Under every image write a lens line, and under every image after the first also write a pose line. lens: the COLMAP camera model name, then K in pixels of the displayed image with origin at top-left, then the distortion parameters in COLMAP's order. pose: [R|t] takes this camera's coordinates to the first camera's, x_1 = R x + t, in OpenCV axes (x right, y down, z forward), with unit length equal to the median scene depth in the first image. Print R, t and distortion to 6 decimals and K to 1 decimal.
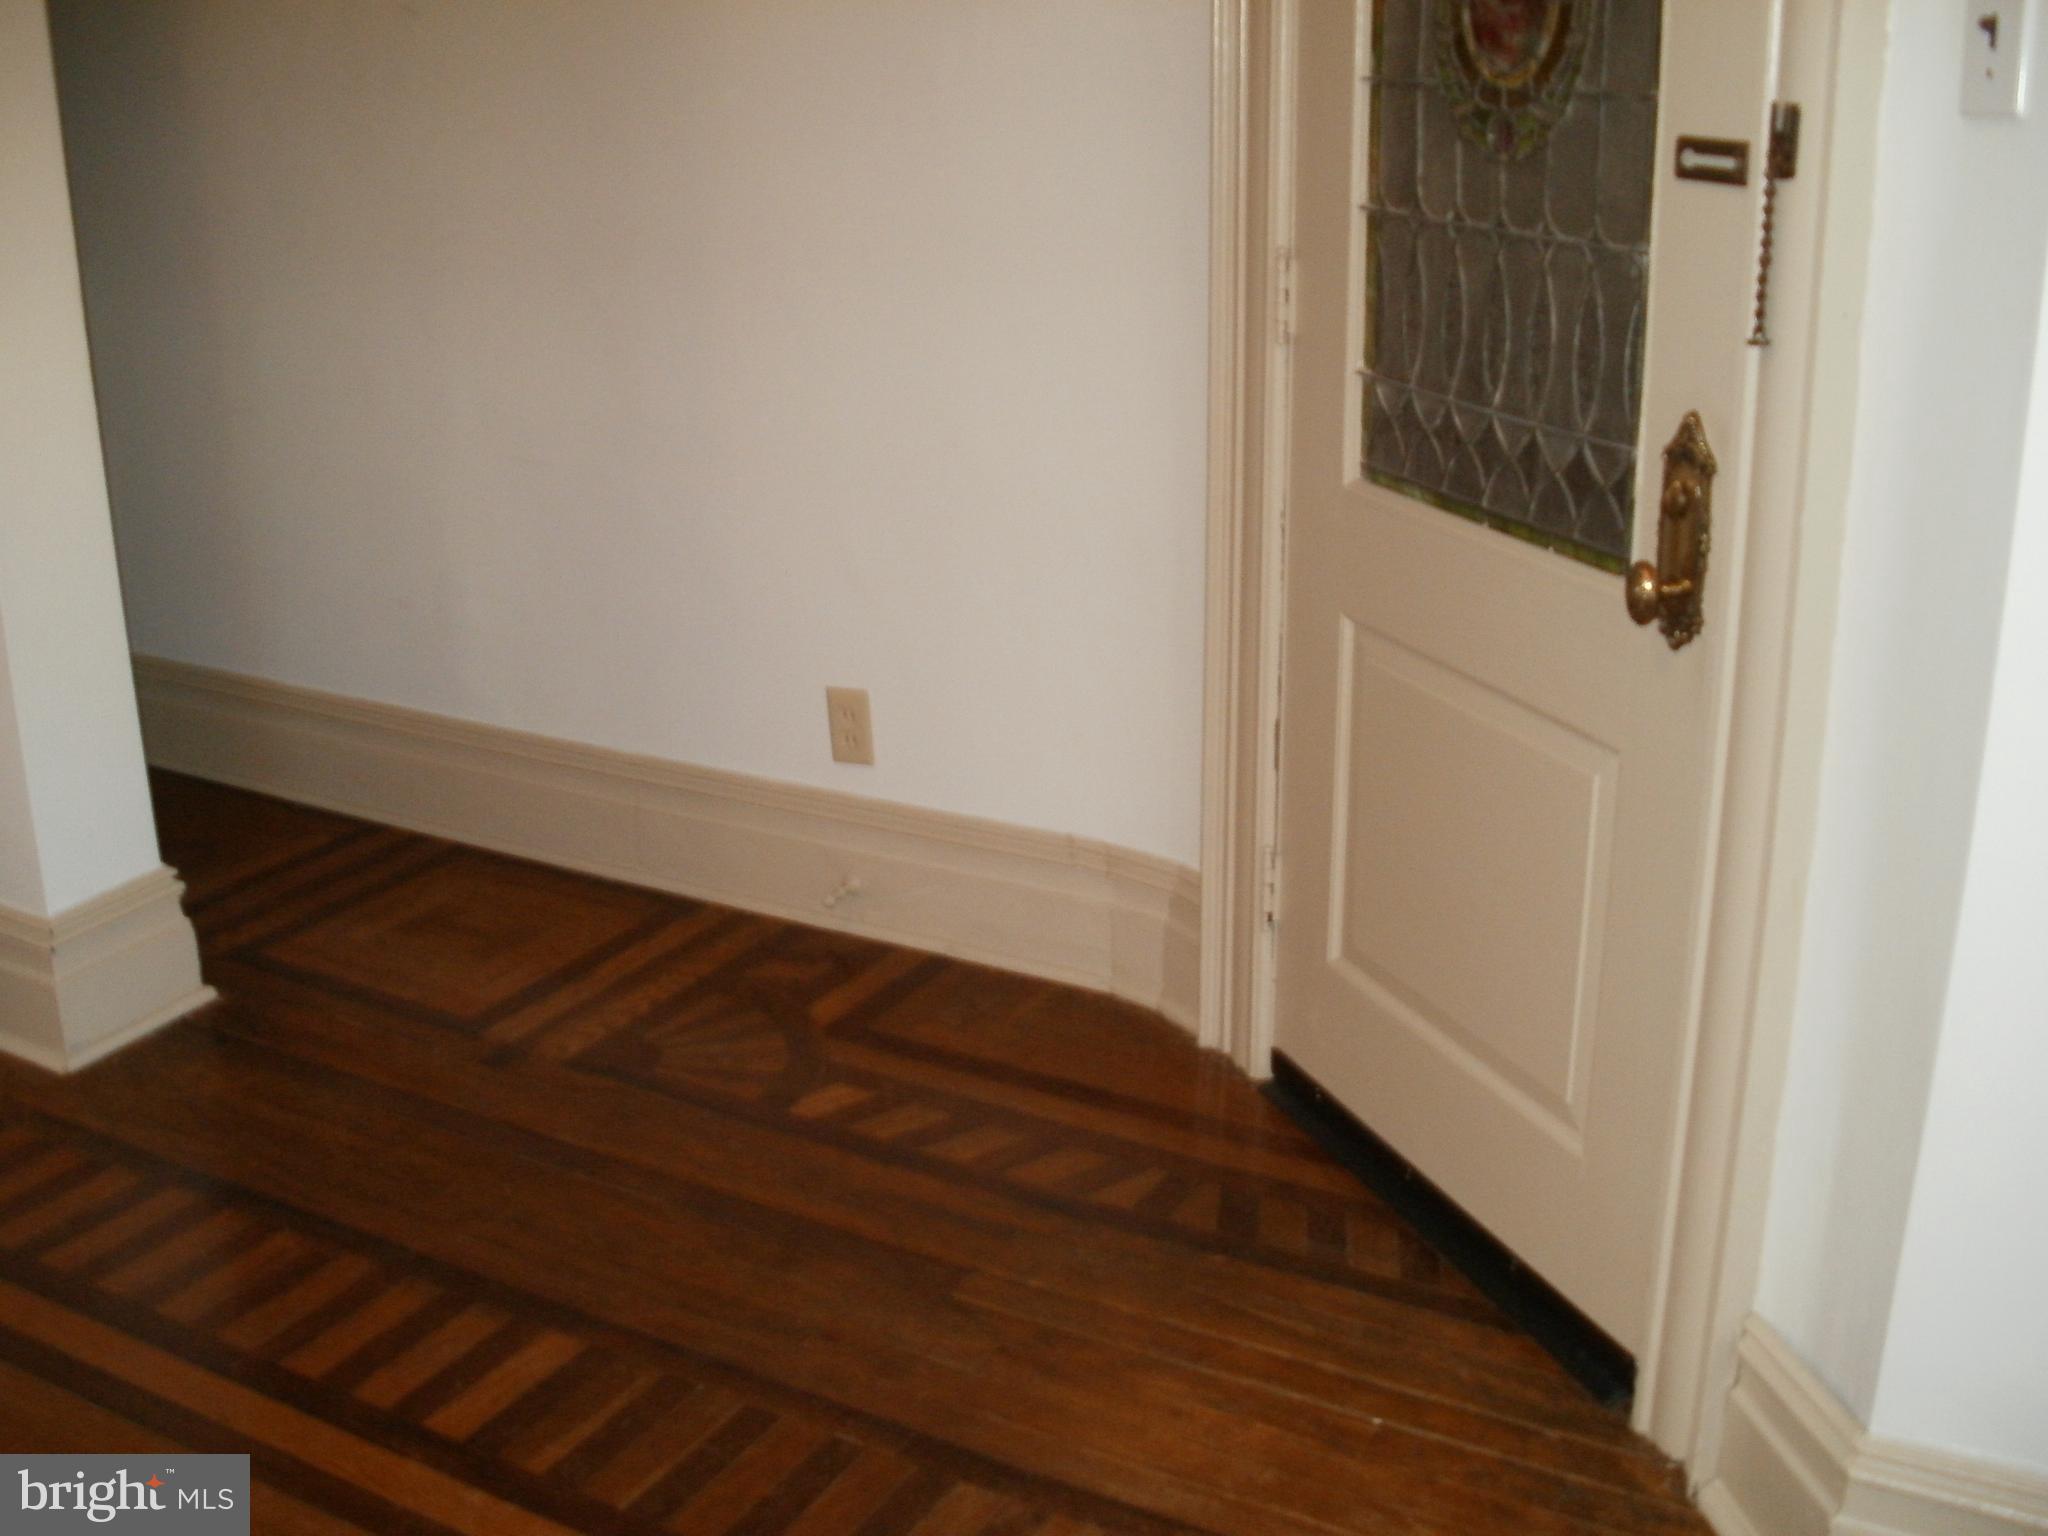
lens RADIAL K [[2140.9, 0, 1024.0], [0, 2140.9, 768.0], [0, 0, 1]] dist [-0.315124, 0.352929]
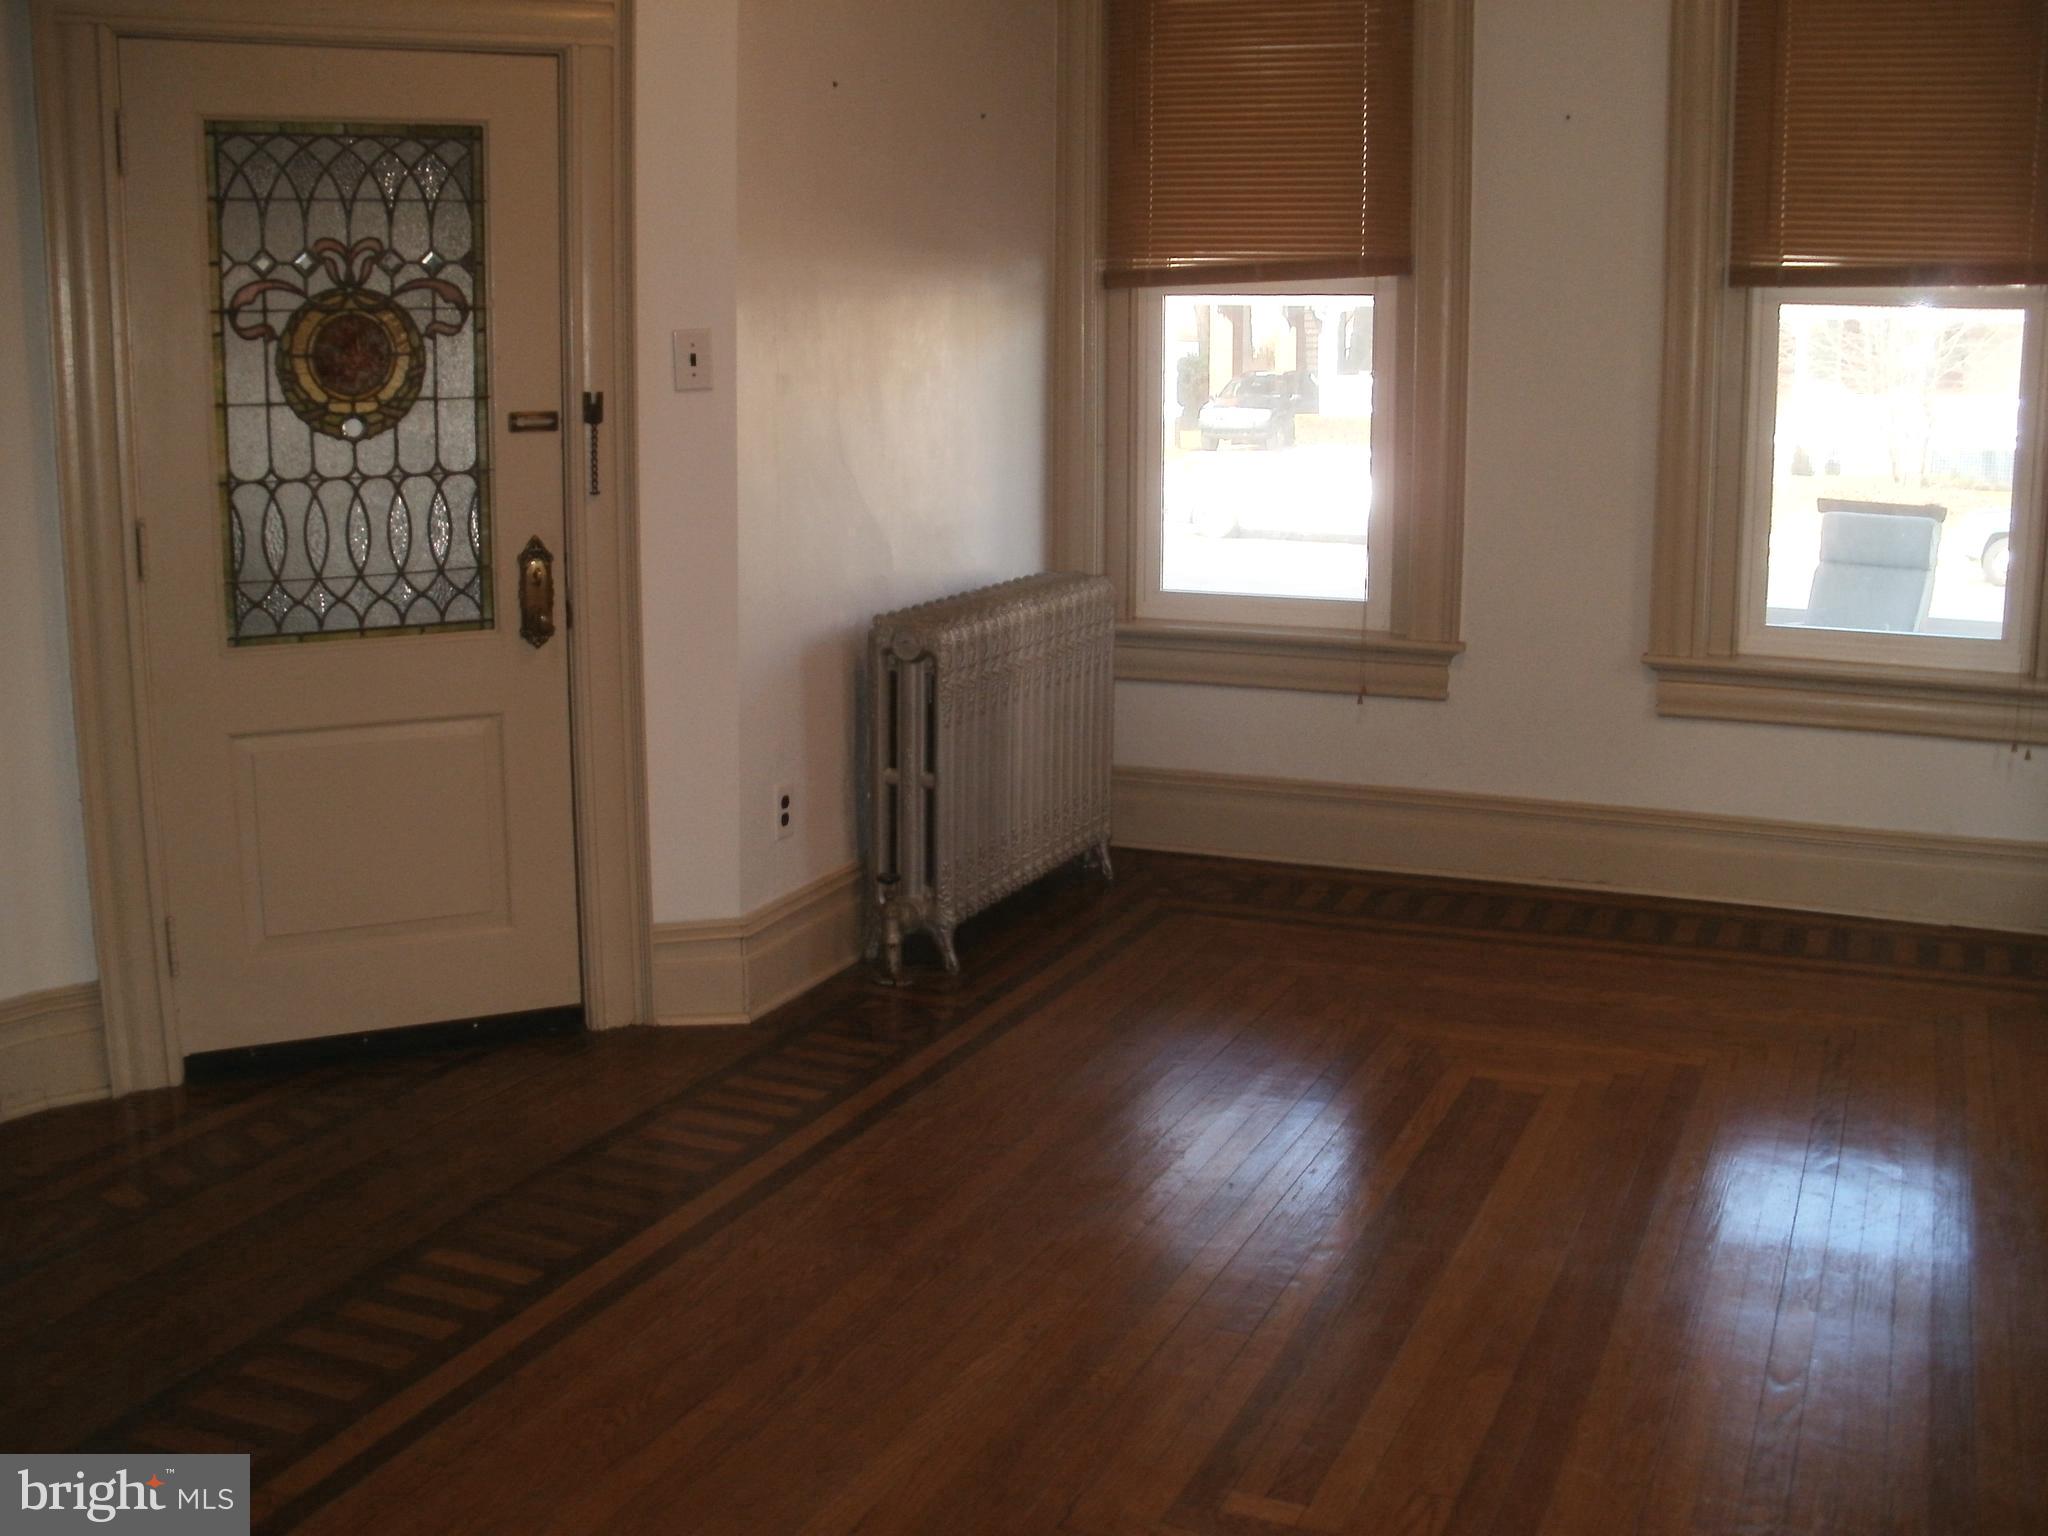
lens RADIAL K [[2424.7, 0, 1024.0], [0, 2424.7, 768.0], [0, 0, 1]] dist [-0.205296, -0.007482]
pose [[-0.126220, -0.165526, 0.978095, -2.026297], [0.330447, 0.922653, 0.198787, -0.248769], [-0.935347, 0.348299, -0.061760, 0.673447]]
